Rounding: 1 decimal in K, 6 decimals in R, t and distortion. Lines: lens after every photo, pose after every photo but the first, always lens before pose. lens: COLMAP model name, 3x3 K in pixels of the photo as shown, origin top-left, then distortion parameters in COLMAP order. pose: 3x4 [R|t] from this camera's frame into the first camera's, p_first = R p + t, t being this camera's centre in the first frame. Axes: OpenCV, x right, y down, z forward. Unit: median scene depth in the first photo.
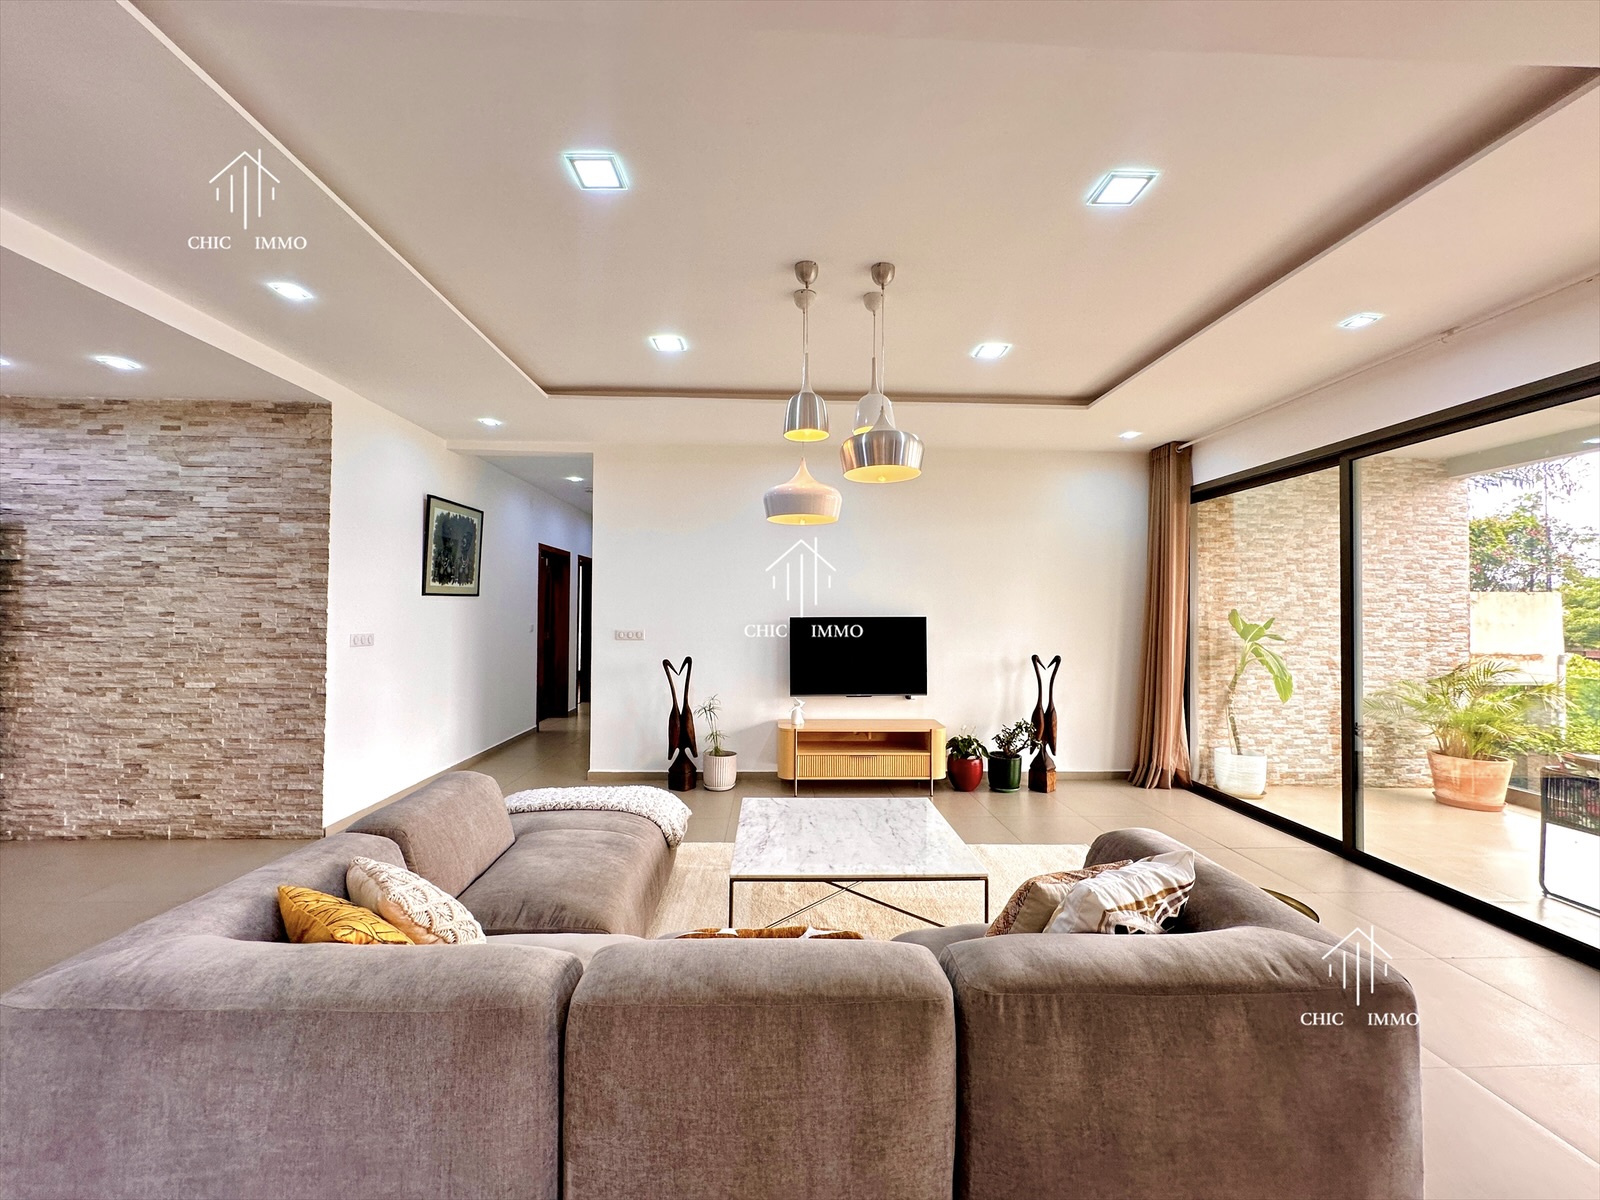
lens RADIAL K [[635.9, 0, 798.3], [0, 635.9, 604.5], [0, 0, 1]] dist [-0.001223, 0.000453]
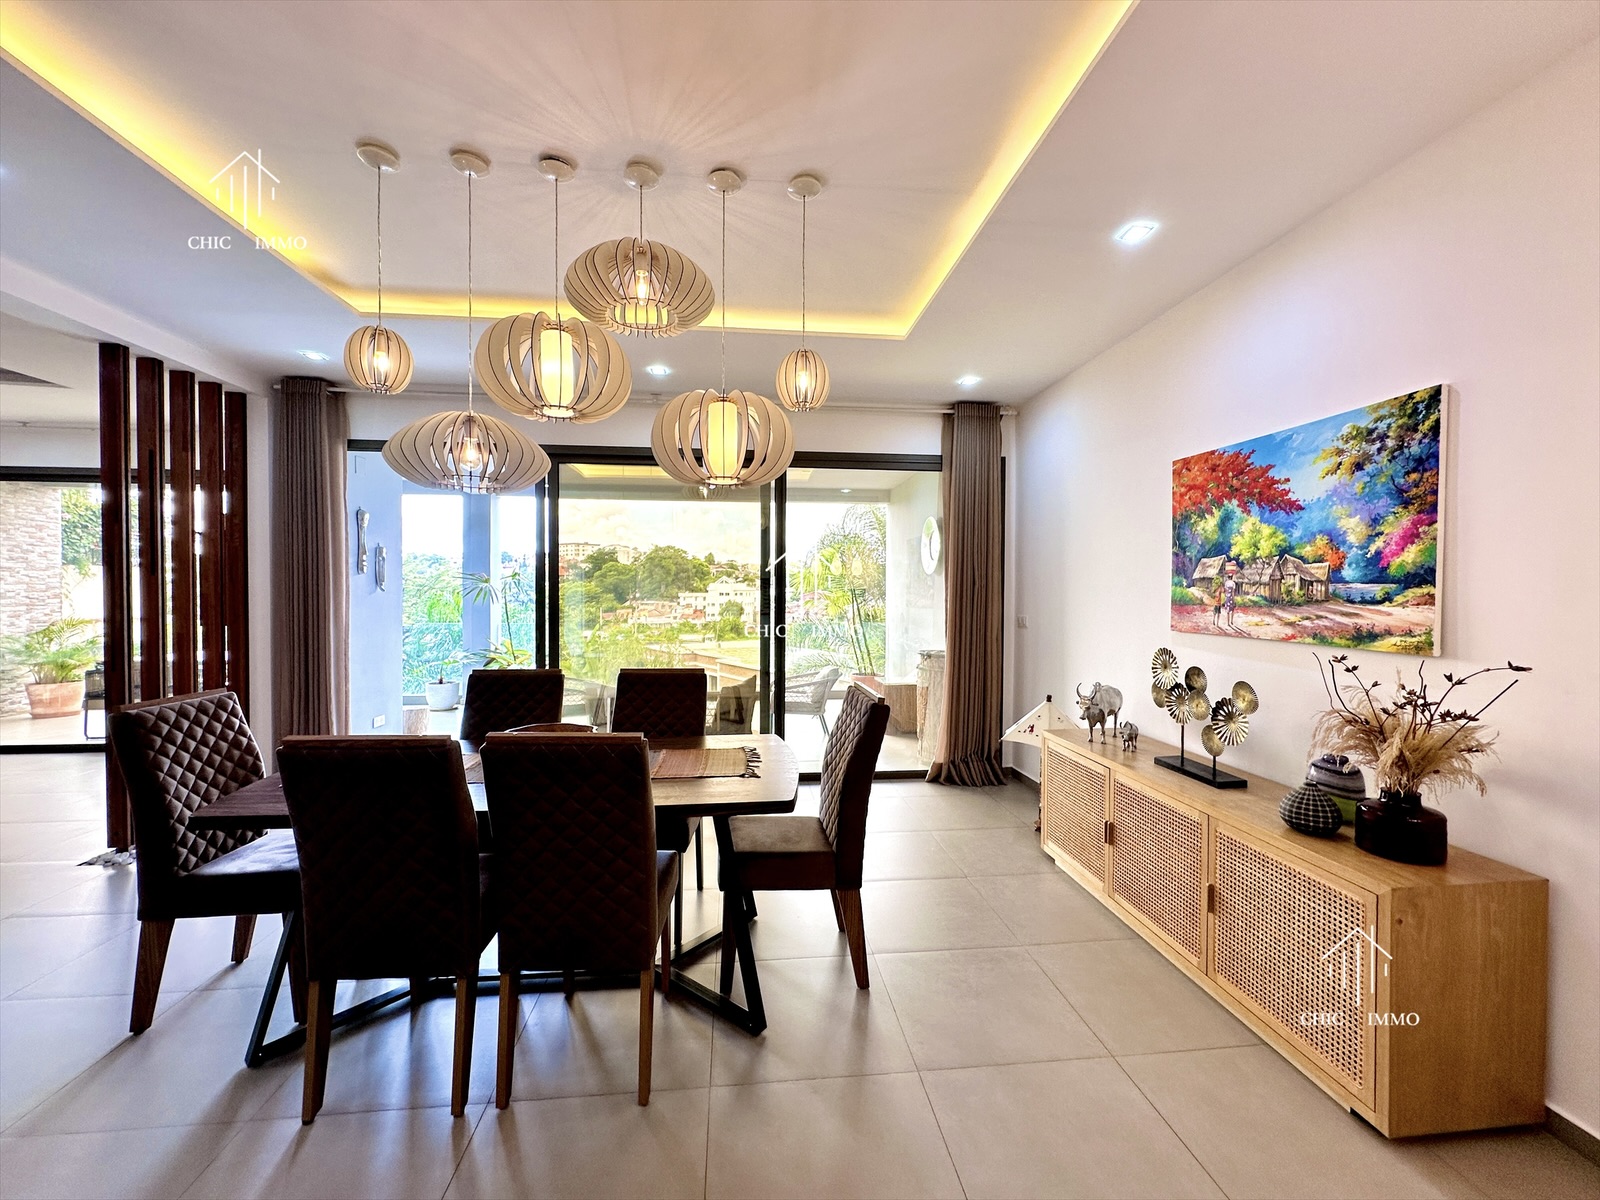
lens RADIAL K [[635.9, 0, 799.4], [0, 635.9, 596.9], [0, 0, 1]] dist [-0.001223, 0.000453]
pose [[-0.064405, -0.017638, 0.997768, -0.472813], [-0.018269, 0.999697, 0.016493, -0.014073], [-0.997757, -0.017166, -0.064708, -0.561133]]
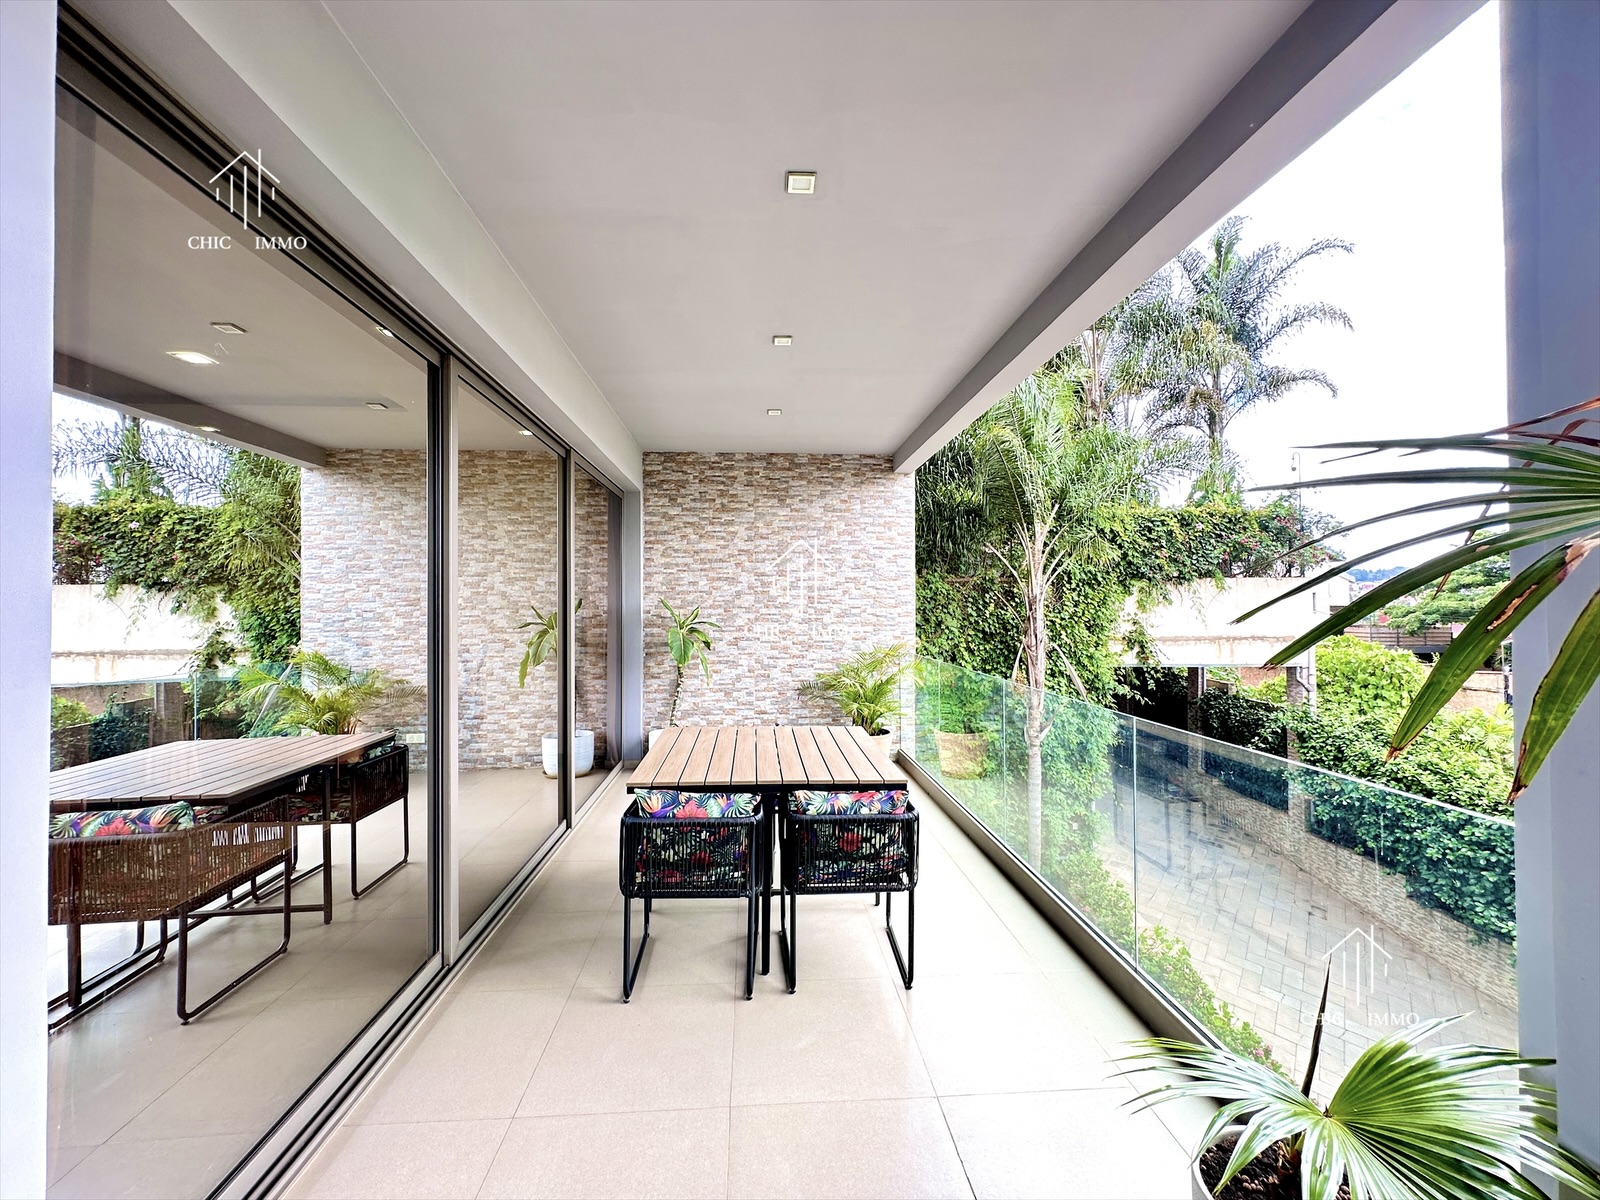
lens RADIAL K [[635.9, 0, 798.9], [0, 635.9, 603.2], [0, 0, 1]] dist [-0.001223, 0.000453]
pose [[0.999173, -0.012514, 0.038694, 0.829099], [0.012114, 0.999871, 0.010554, 0.006936], [-0.038821, -0.010076, 0.999195, -0.064955]]
